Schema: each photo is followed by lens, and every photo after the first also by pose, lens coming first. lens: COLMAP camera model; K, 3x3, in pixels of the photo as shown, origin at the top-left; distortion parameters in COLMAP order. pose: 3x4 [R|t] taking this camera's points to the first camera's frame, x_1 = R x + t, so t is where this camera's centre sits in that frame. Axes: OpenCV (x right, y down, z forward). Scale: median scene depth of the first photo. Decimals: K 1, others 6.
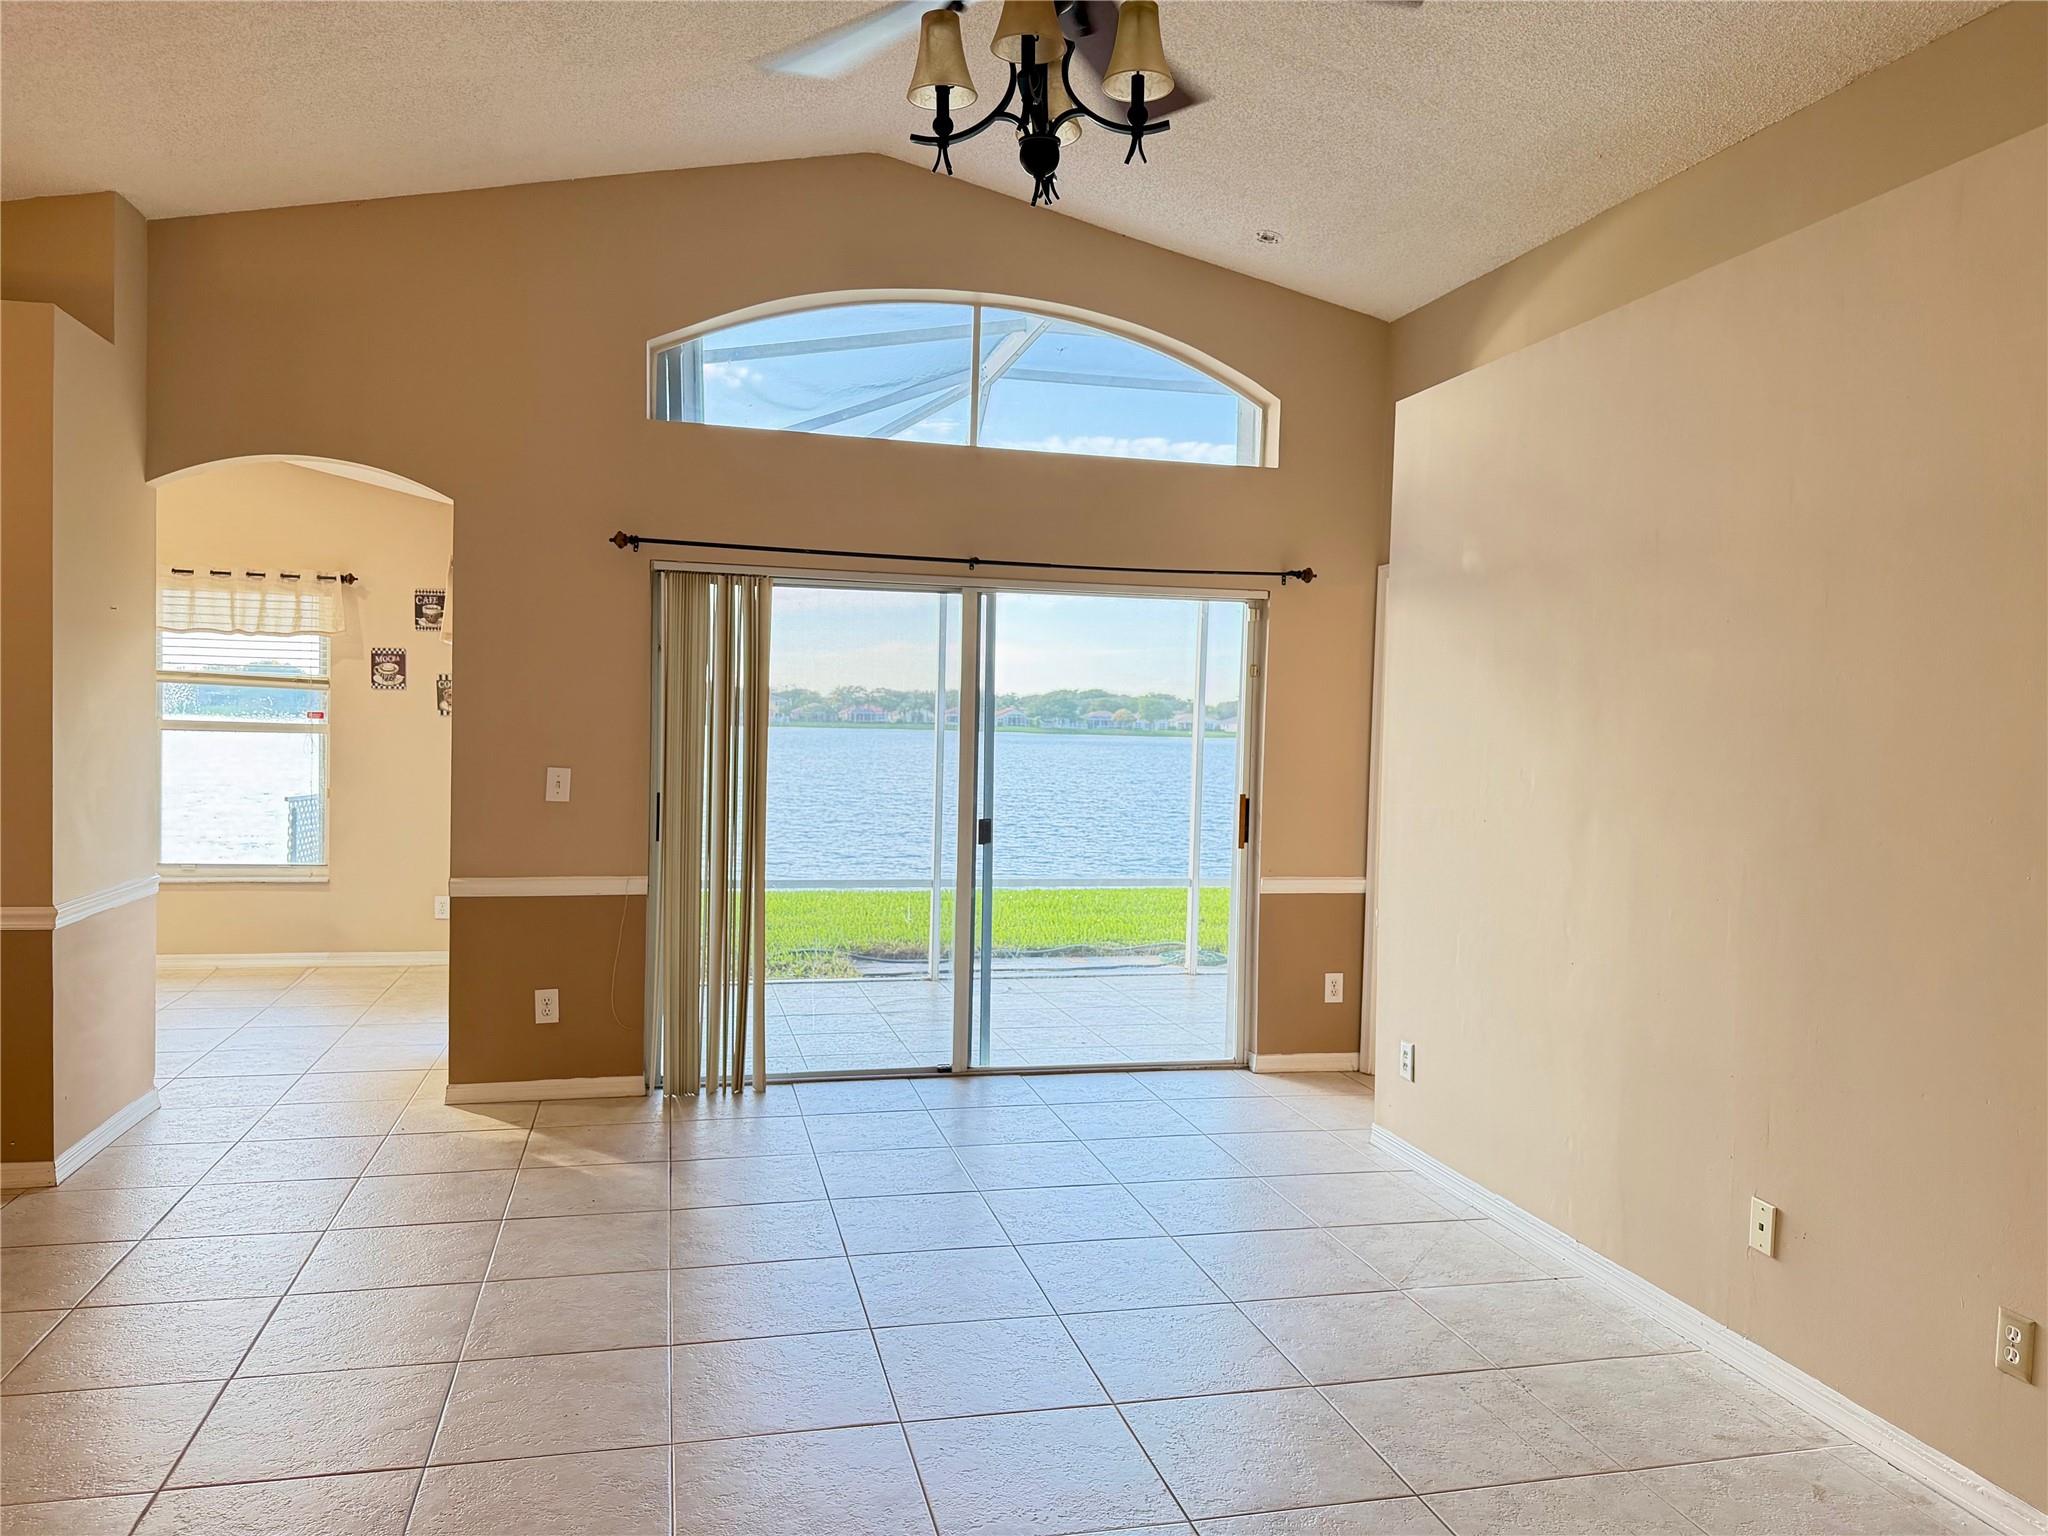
lens RADIAL K [[1444.9, 0, 1026.9], [0, 1444.9, 774.0], [0, 0, 1]] dist [0.053332, -0.064289]
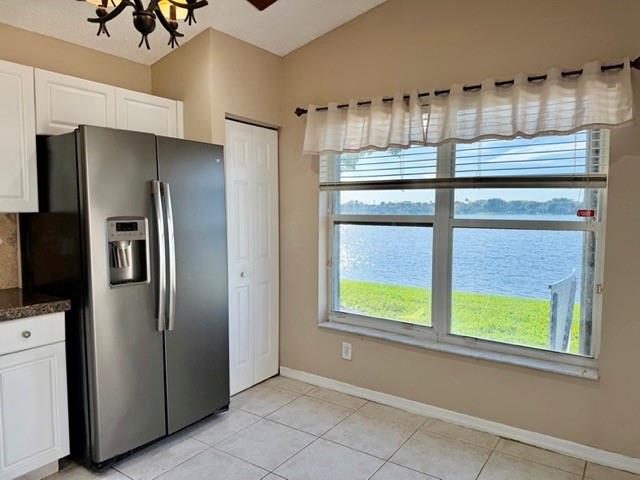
lens RADIAL K [[451.5, 0, 320.9], [0, 451.5, 241.9], [0, 0, 1]] dist [0.053332, -0.064289]
pose [[0.655101, 0.033155, -0.754813, -0.378757], [-0.015480, 0.999416, 0.030465, -0.027605], [0.755382, -0.008273, 0.655232, 0.668836]]
